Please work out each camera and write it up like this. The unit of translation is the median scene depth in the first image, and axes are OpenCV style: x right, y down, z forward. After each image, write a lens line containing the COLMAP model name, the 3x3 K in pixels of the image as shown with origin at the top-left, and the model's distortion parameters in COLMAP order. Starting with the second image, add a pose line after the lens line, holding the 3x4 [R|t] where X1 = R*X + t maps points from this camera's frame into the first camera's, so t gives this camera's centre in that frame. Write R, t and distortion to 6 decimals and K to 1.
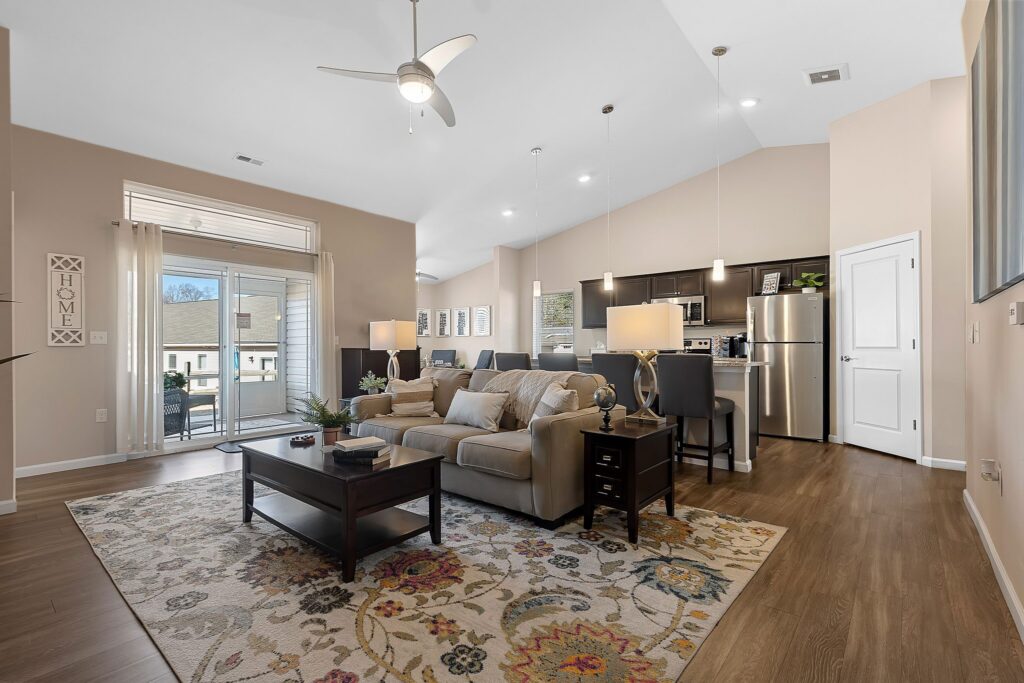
lens RADIAL K [[462.4, 0, 507.5], [0, 462.4, 346.0], [0, 0, 1]] dist [0.010170, -0.003476]
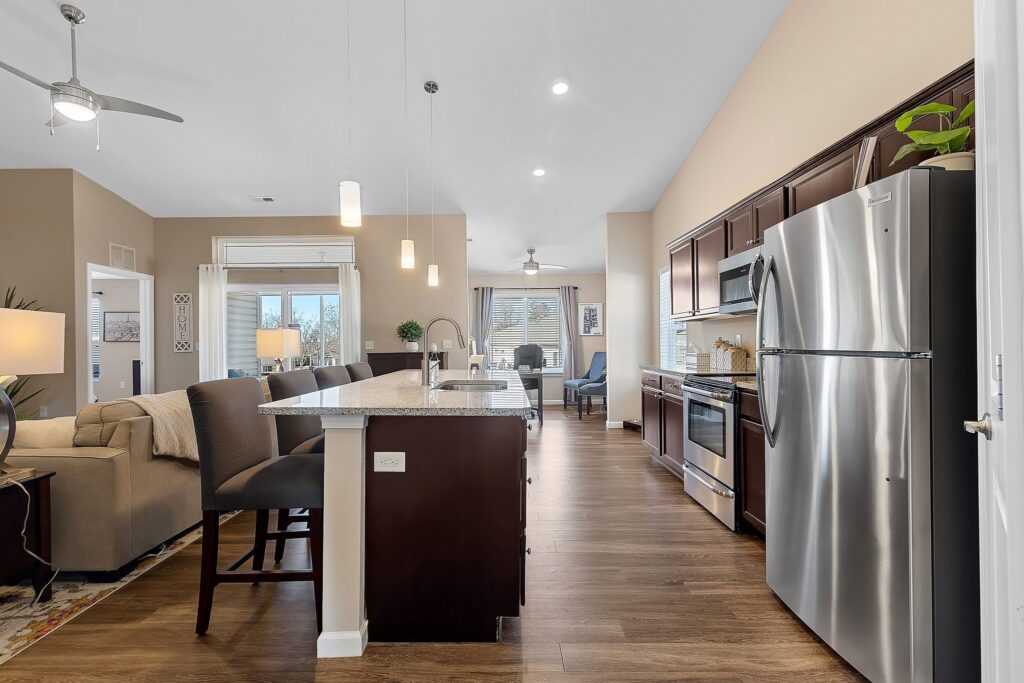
lens RADIAL K [[462.4, 0, 509.2], [0, 462.4, 346.4], [0, 0, 1]] dist [0.010170, -0.003476]
pose [[0.645912, 0.000379, -0.763412, 1.155931], [0.008348, 0.999937, 0.007559, -0.026589], [0.763366, -0.011255, 0.645868, 1.024228]]
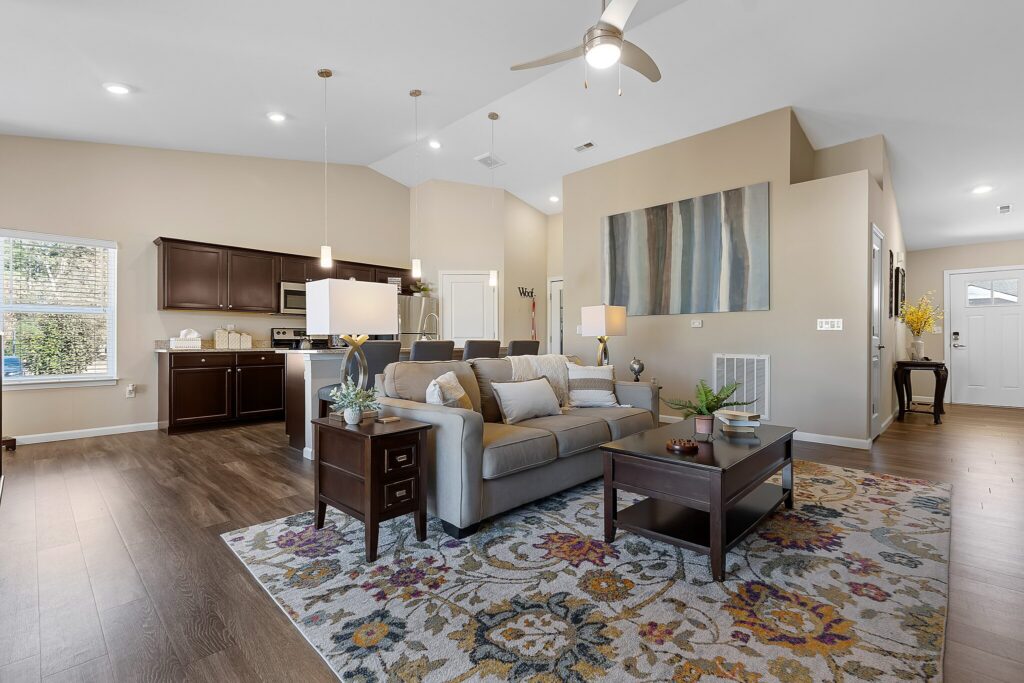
lens RADIAL K [[462.4, 0, 502.4], [0, 462.4, 339.1], [0, 0, 1]] dist [0.010170, -0.003476]
pose [[0.075701, 0.004681, 0.997120, -1.090633], [0.002458, 0.999985, -0.004881, 0.022943], [-0.997128, 0.002820, 0.075688, 1.088351]]
